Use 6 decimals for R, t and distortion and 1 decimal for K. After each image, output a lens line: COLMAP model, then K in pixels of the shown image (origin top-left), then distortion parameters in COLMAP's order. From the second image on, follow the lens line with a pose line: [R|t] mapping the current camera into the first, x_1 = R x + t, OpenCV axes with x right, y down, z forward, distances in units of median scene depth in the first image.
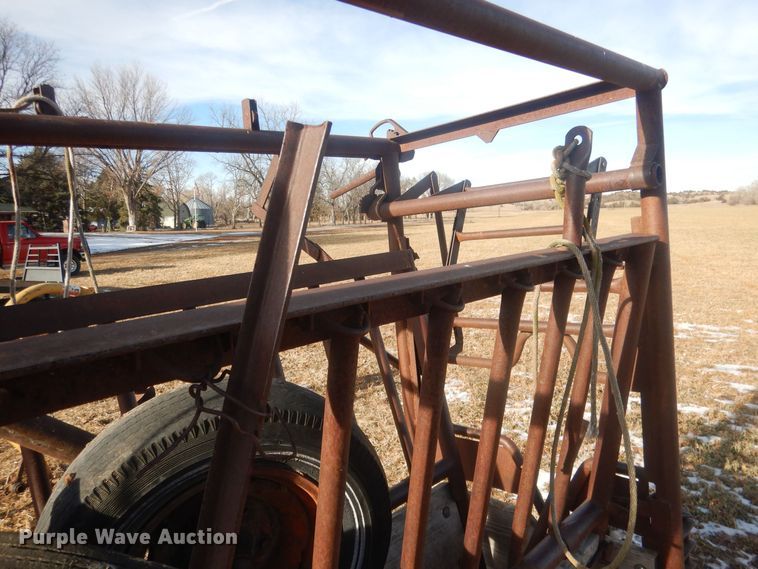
lens RADIAL K [[542.8, 0, 376.6], [0, 542.8, 281.2], [0, 0, 1]] dist [0.000864, 0.004124]
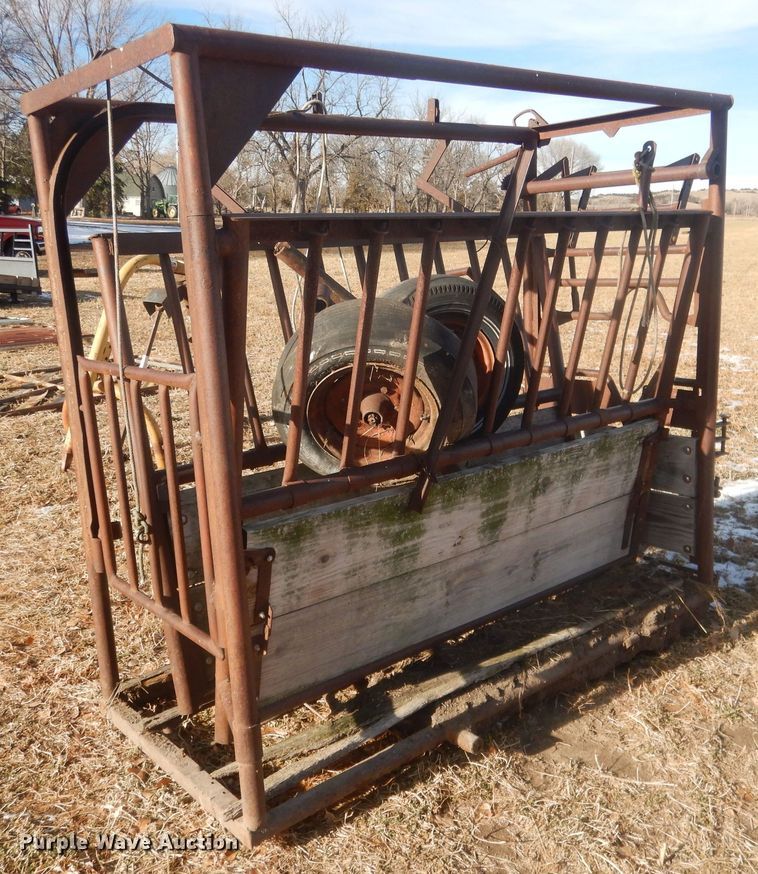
lens RADIAL K [[887.5, 0, 379.0], [0, 887.5, 437.0], [0, 0, 1]] dist [-0.000515, 0.003621]
pose [[0.994851, 0.067874, -0.075267, -0.102220], [-0.057504, 0.989543, 0.132280, 0.152809], [0.083458, -0.127271, 0.988351, -0.923789]]
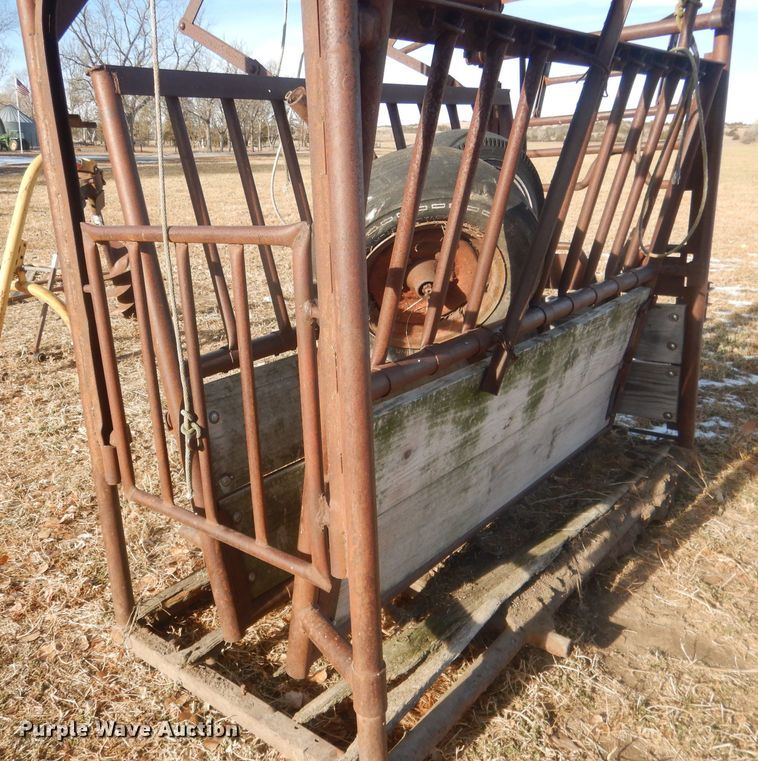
lens RADIAL K [[727.9, 0, 290.0], [0, 727.9, 381.5], [0, 0, 1]] dist [0.004911, -0.001320]
pose [[0.998646, 0.020463, 0.047837, -0.408562], [-0.029327, 0.980825, 0.192670, 0.234757], [-0.042977, -0.193812, 0.980097, -0.583168]]
